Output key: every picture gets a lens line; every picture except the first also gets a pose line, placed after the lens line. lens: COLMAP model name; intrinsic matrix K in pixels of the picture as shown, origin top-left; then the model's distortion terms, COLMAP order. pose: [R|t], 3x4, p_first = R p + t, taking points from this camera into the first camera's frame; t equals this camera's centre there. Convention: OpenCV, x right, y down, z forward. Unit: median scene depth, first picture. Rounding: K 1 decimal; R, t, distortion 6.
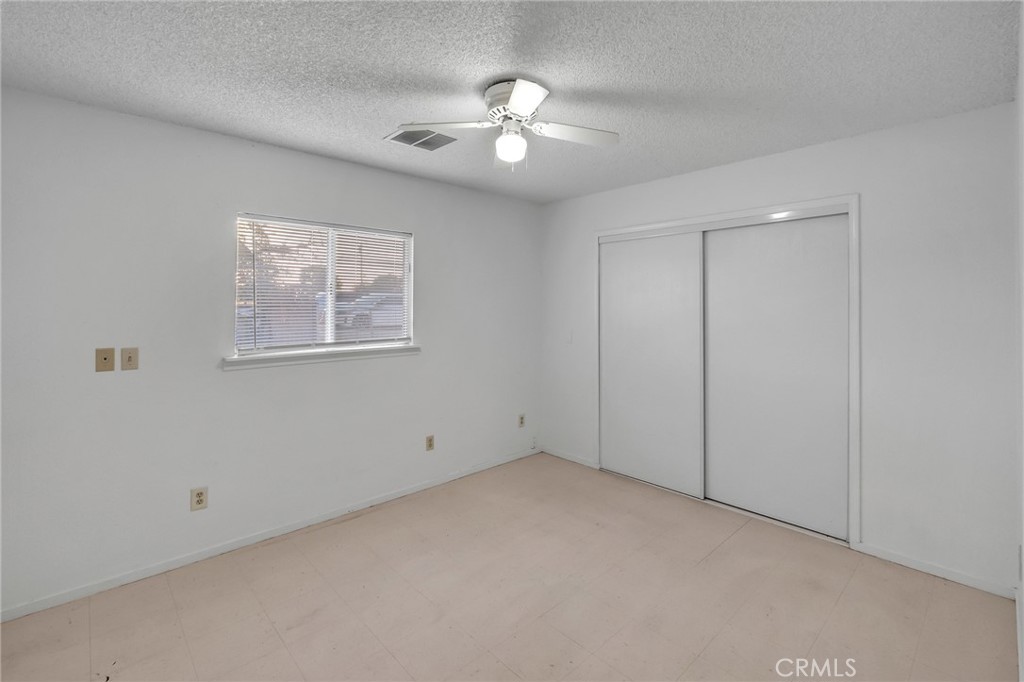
lens RADIAL K [[474.1, 0, 514.3], [0, 474.1, 304.7], [0, 0, 1]] dist [0.000251, -0.001328]
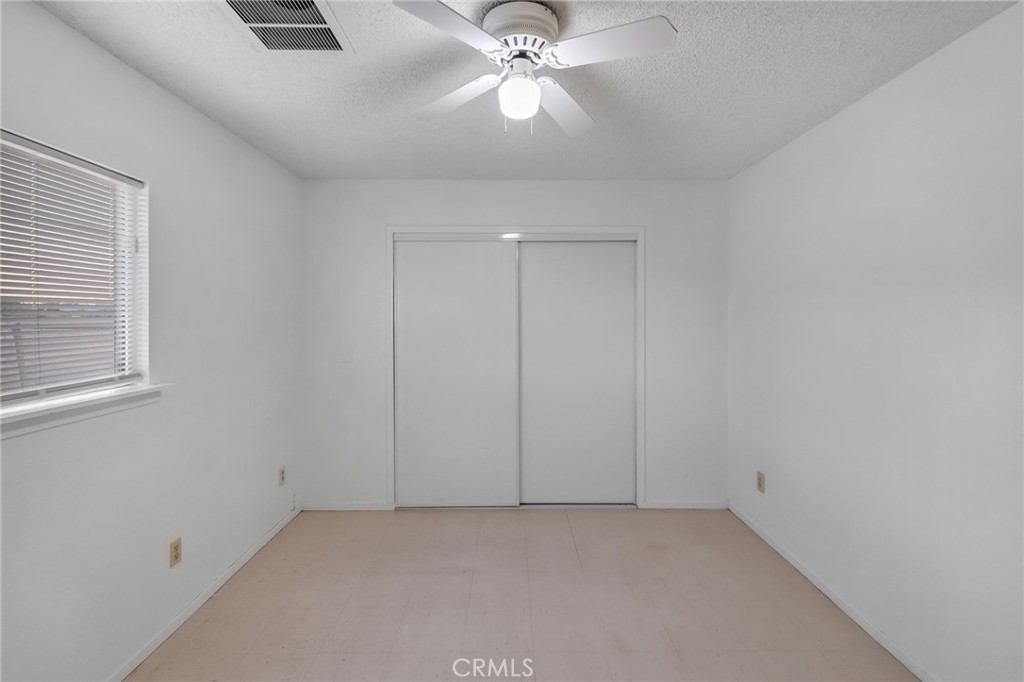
lens RADIAL K [[474.1, 0, 513.3], [0, 474.1, 321.1], [0, 0, 1]] dist [0.000251, -0.001328]
pose [[0.662428, -0.008156, 0.749081, -0.340282], [-0.002575, 0.999910, 0.013164, 0.001061], [-0.749121, -0.010649, 0.662347, 0.317671]]
